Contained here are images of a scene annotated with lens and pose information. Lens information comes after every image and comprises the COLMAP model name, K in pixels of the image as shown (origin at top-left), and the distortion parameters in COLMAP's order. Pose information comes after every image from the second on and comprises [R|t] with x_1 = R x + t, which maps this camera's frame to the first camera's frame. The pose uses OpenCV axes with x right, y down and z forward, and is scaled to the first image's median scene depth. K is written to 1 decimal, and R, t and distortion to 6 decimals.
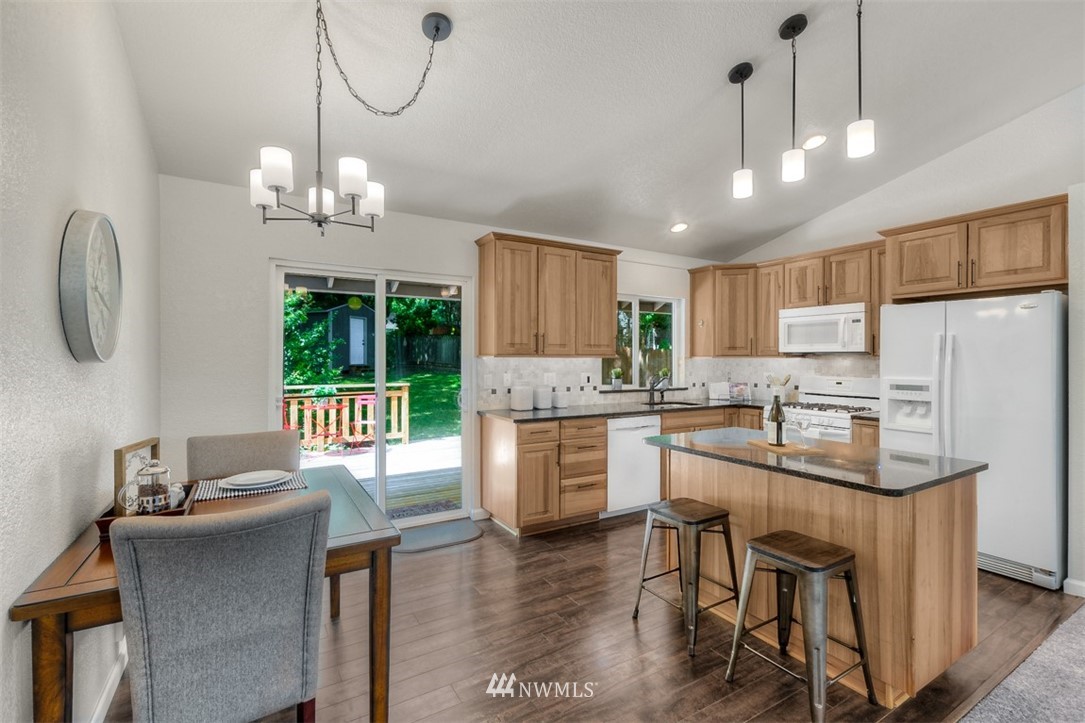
lens RADIAL K [[476.6, 0, 543.8], [0, 476.6, 359.6], [0, 0, 1]] dist [0.009898, -0.001712]
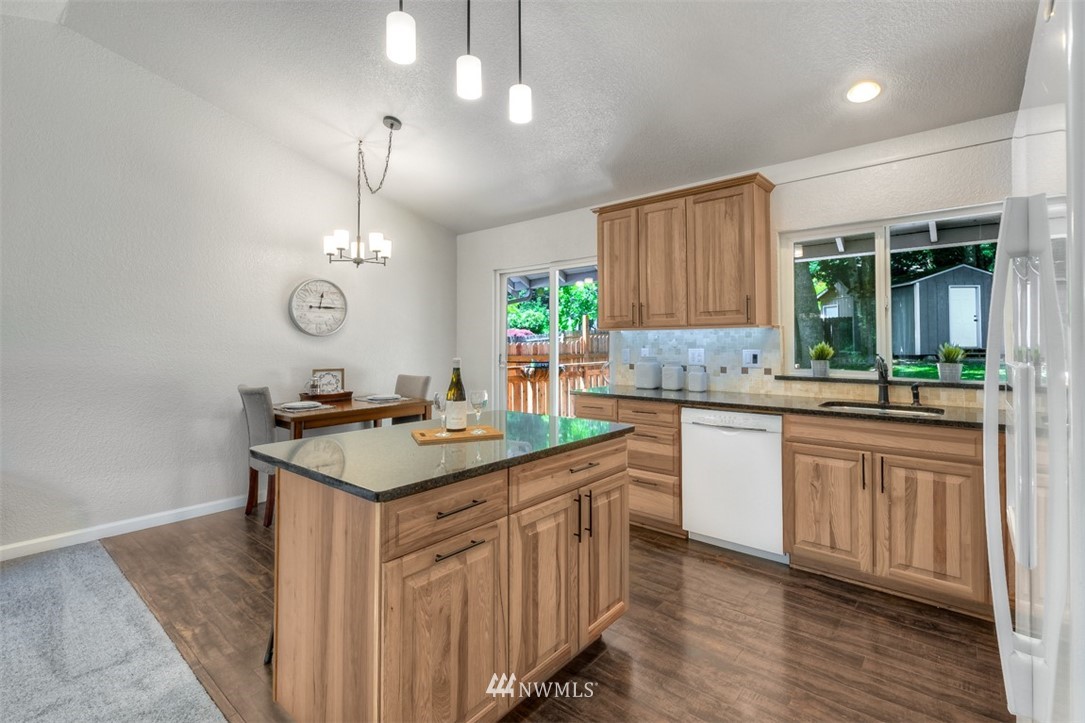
lens RADIAL K [[500.0, 0, 542.3], [0, 500.0, 333.3], [0, 0, 1]] dist [0.011714, -0.000614]
pose [[0.307063, -0.022755, -0.951417, 0.784337], [0.002838, 0.999732, -0.022995, 0.021781], [0.951685, 0.004360, 0.307045, 0.501753]]
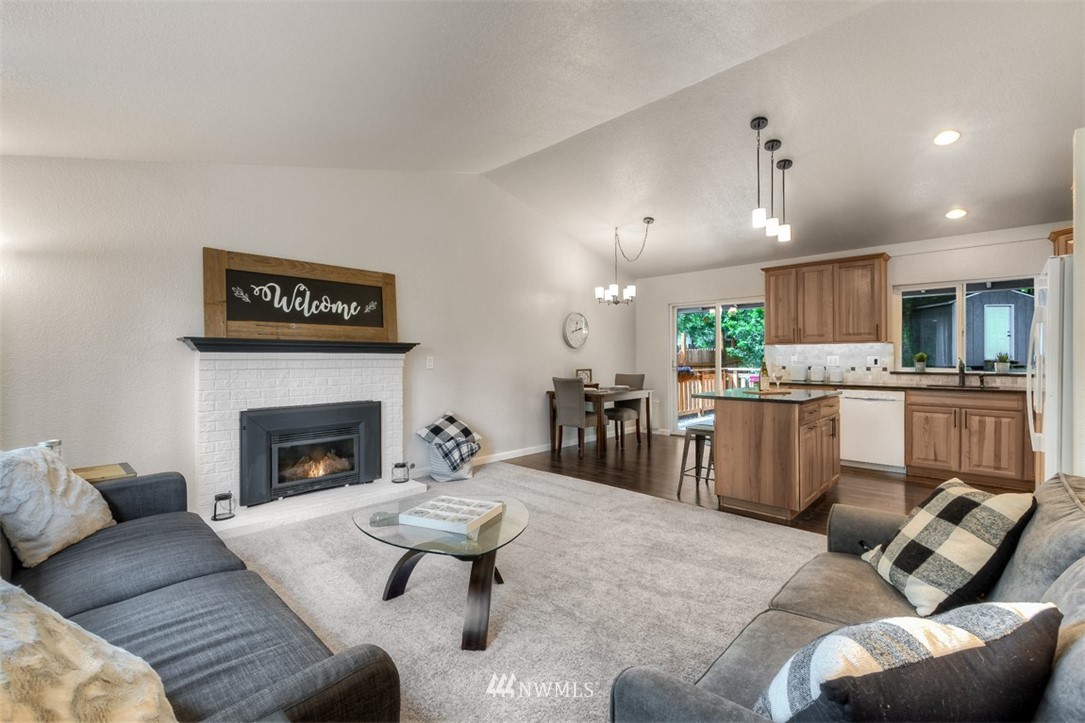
lens RADIAL K [[476.6, 0, 542.2], [0, 476.6, 358.2], [0, 0, 1]] dist [0.009898, -0.001712]
pose [[0.251847, -0.001824, -0.967765, 1.143990], [0.001796, 0.999997, -0.001418, 0.036339], [0.967765, -0.001381, 0.251850, -0.126439]]
